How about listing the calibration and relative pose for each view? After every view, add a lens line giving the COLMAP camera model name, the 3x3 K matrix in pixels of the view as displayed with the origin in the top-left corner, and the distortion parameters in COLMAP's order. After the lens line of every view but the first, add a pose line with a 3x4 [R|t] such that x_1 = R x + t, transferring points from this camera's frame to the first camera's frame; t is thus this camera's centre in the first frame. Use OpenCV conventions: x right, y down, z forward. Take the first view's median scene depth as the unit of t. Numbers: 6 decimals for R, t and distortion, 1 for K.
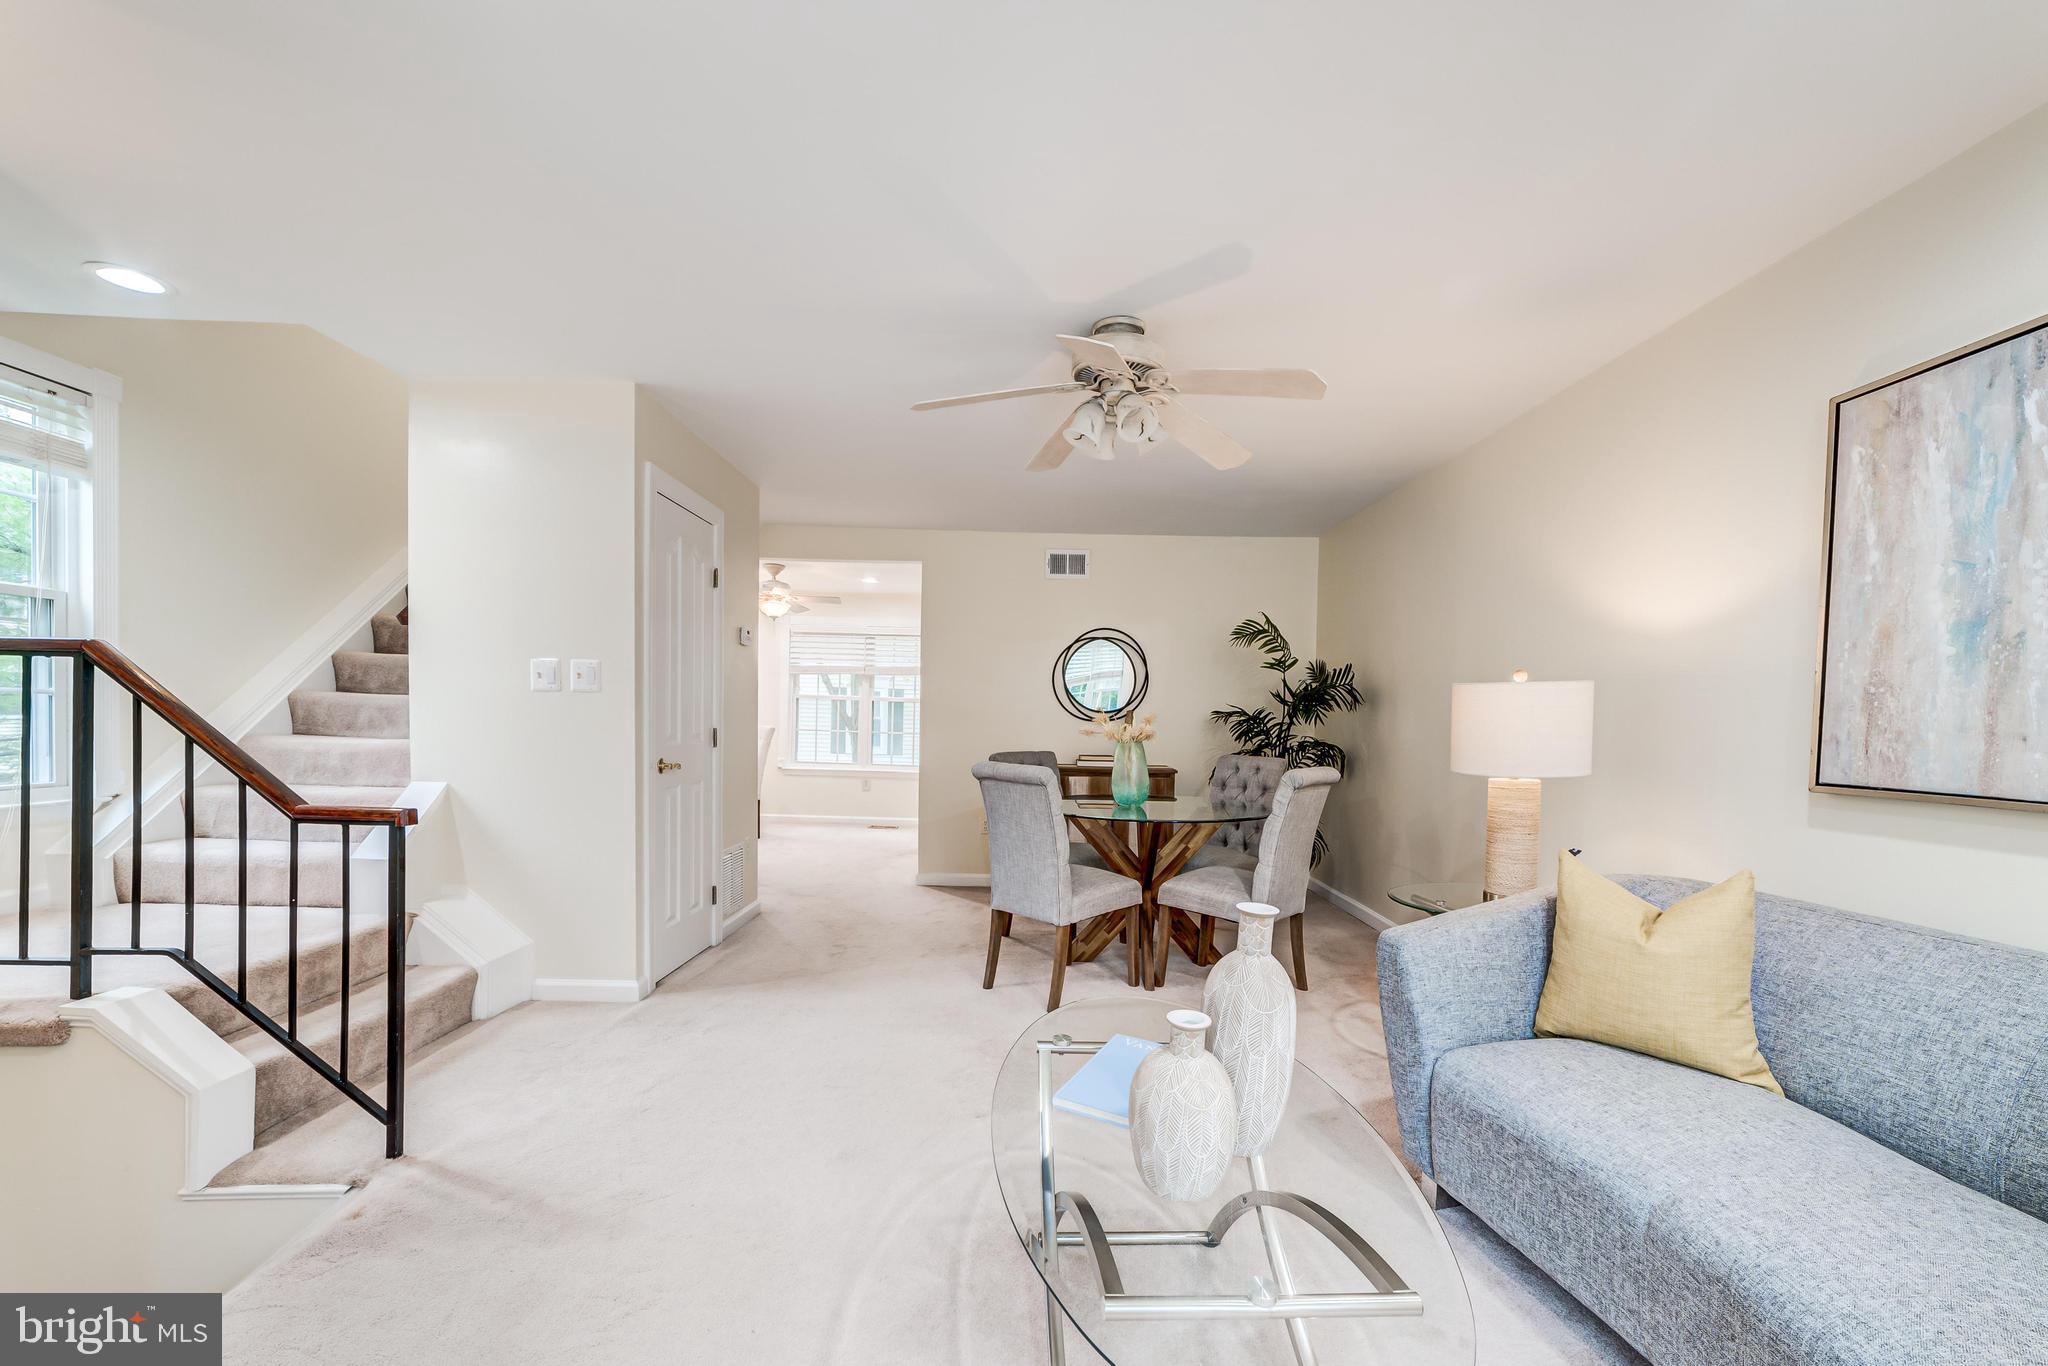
lens RADIAL K [[828.5, 0, 1038.1], [0, 828.5, 734.6], [0, 0, 1]] dist [-0.004031, 0.004417]
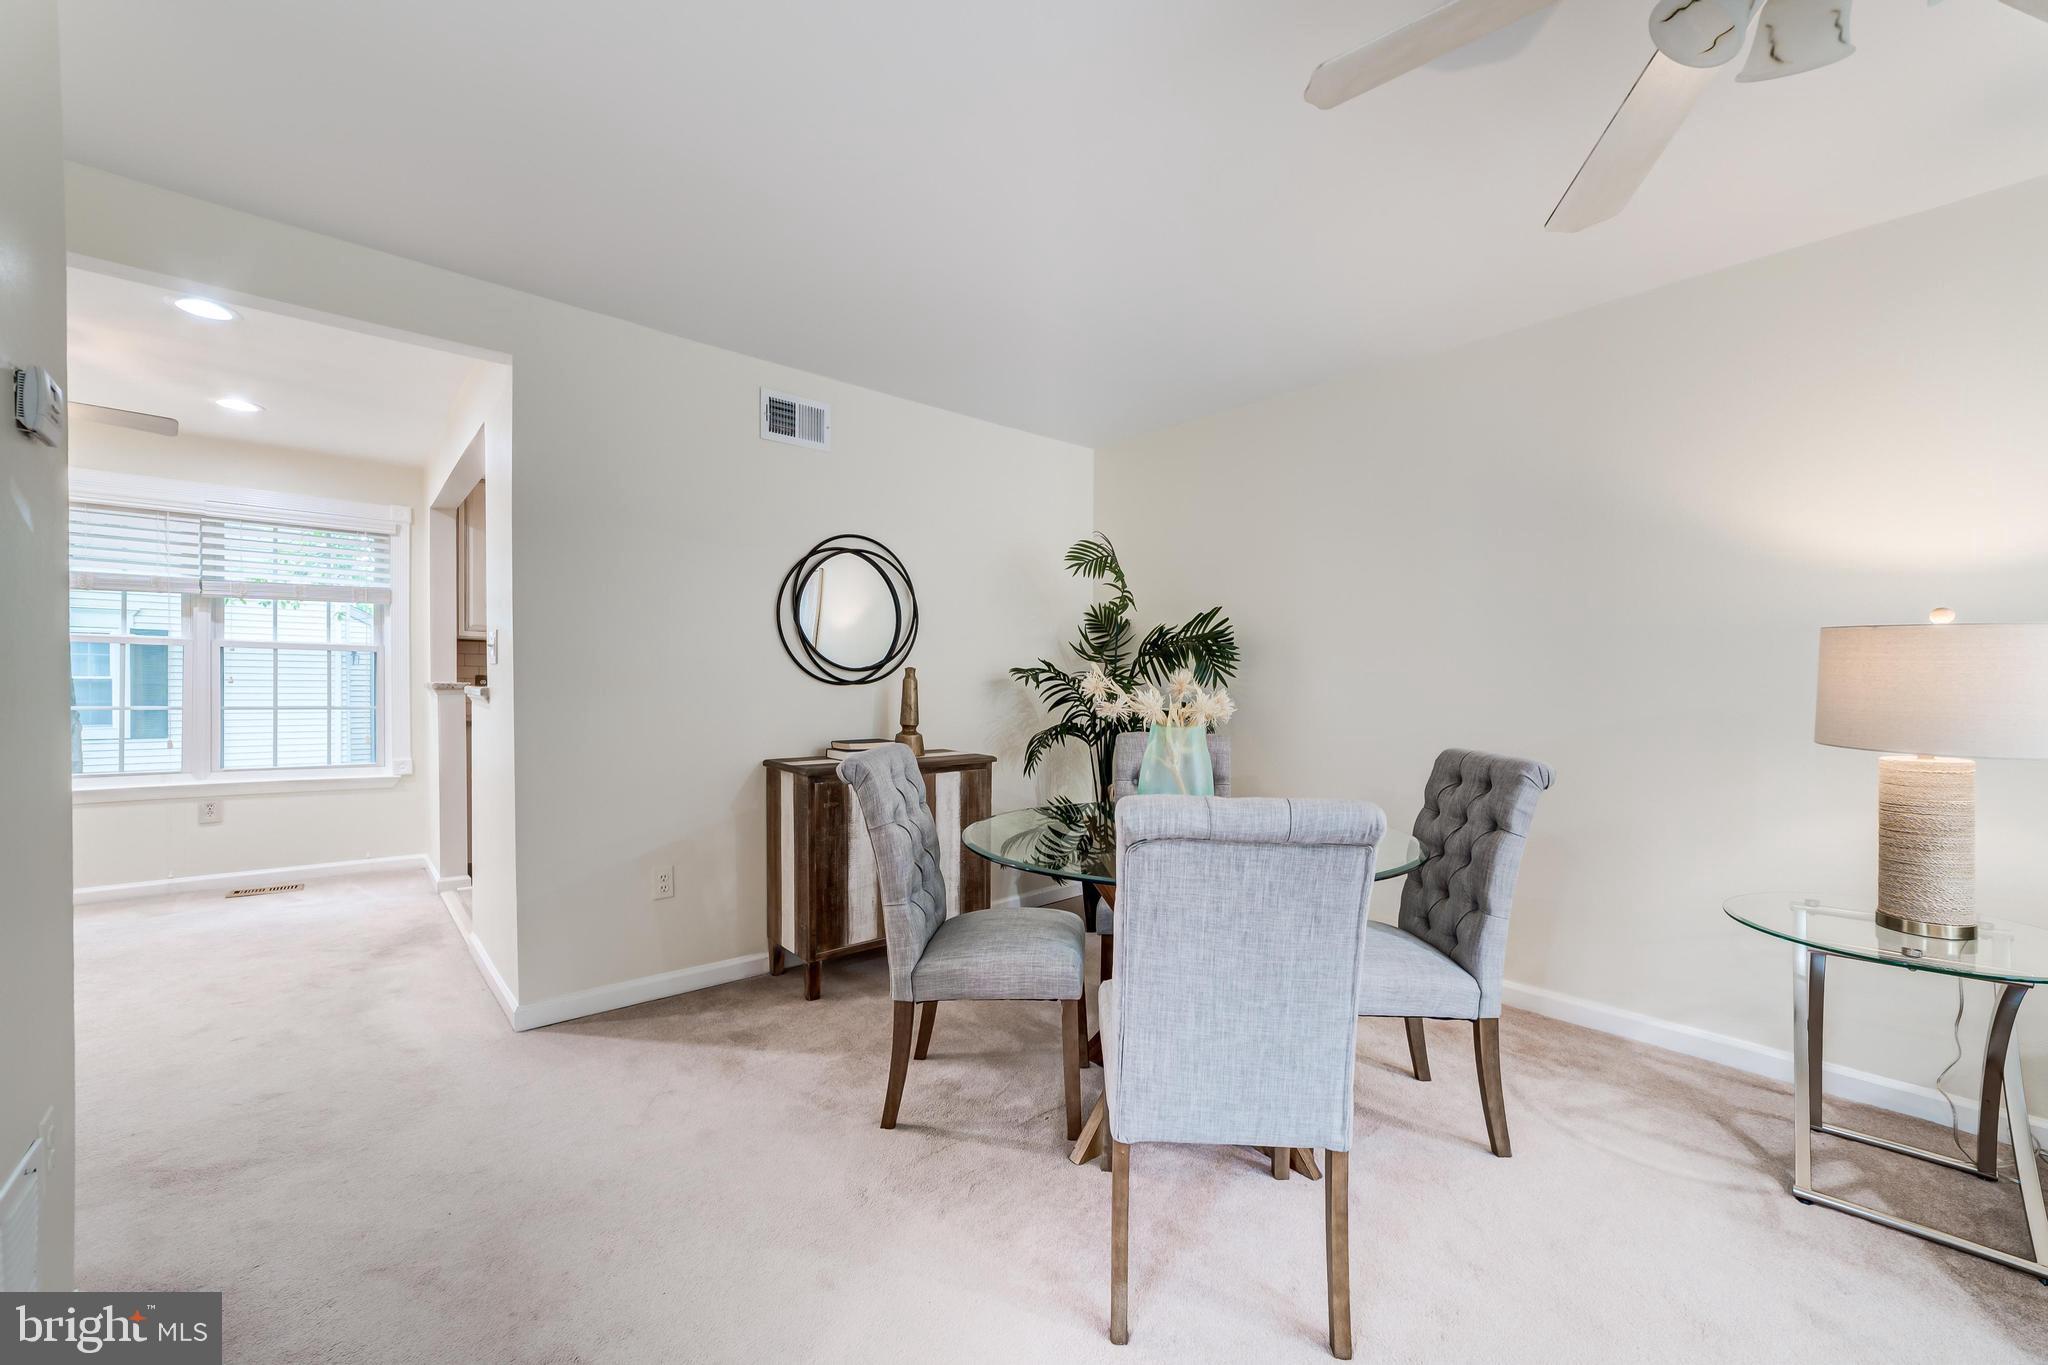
lens RADIAL K [[803.8, 0, 1022.2], [0, 803.8, 699.8], [0, 0, 1]] dist [-0.022238, 0.011155]
pose [[0.761081, -0.028397, 0.648036, -0.384374], [0.022975, 0.999595, 0.016819, -0.022125], [-0.648250, 0.002088, 0.761424, 0.806460]]
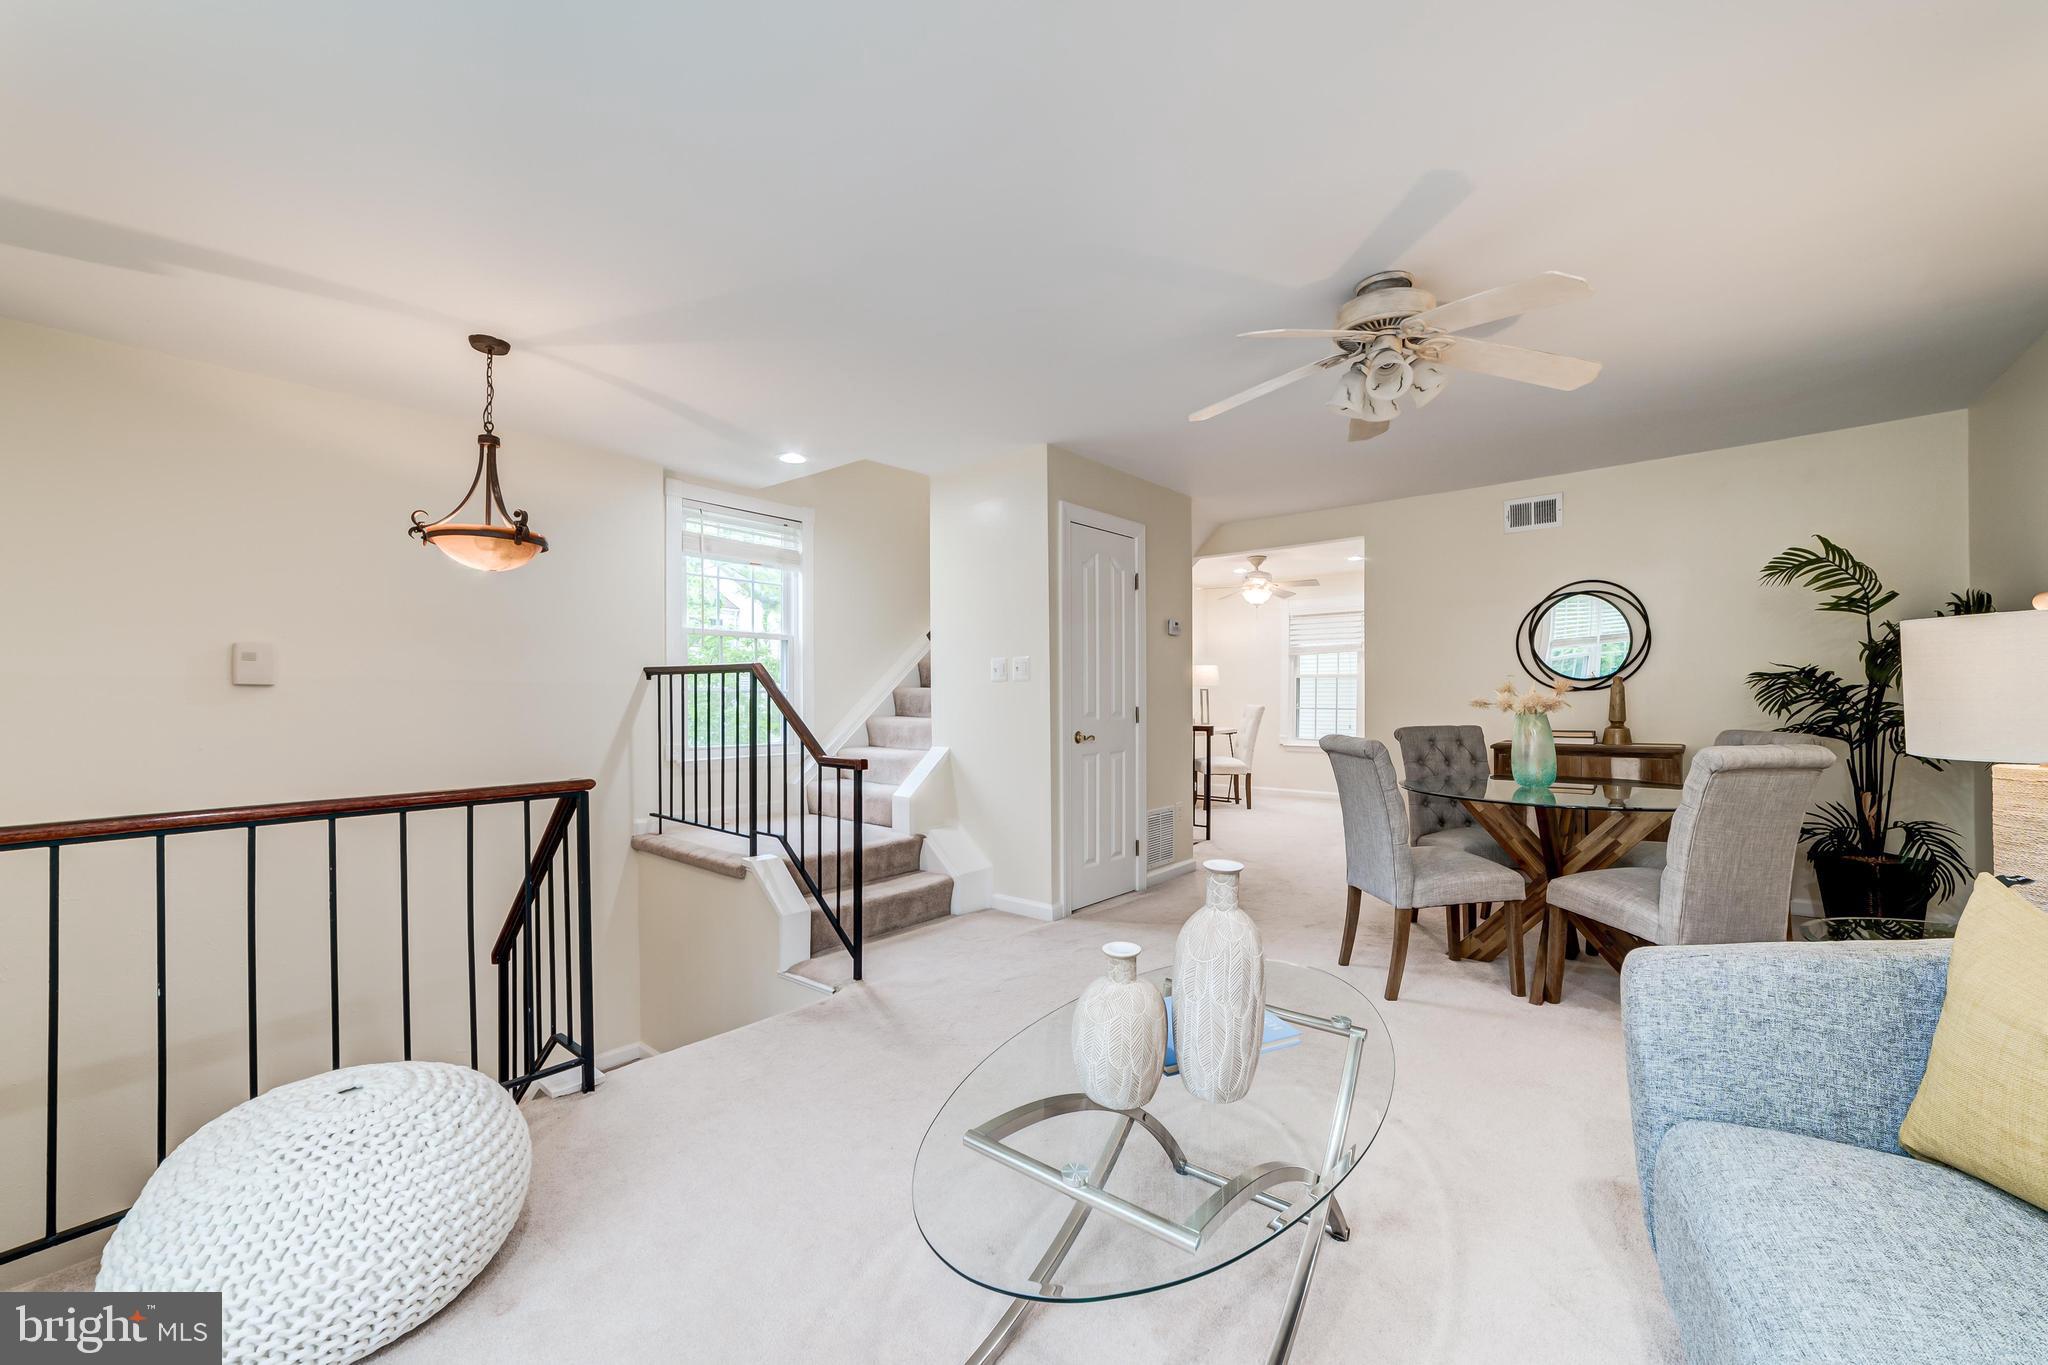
lens RADIAL K [[803.8, 0, 1034.8], [0, 803.8, 687.5], [0, 0, 1]] dist [-0.022238, 0.011155]
pose [[0.751062, -0.033369, -0.659388, 0.334132], [0.010691, 0.999206, -0.038388, 0.009058], [0.660145, 0.021782, 0.750822, 0.040492]]
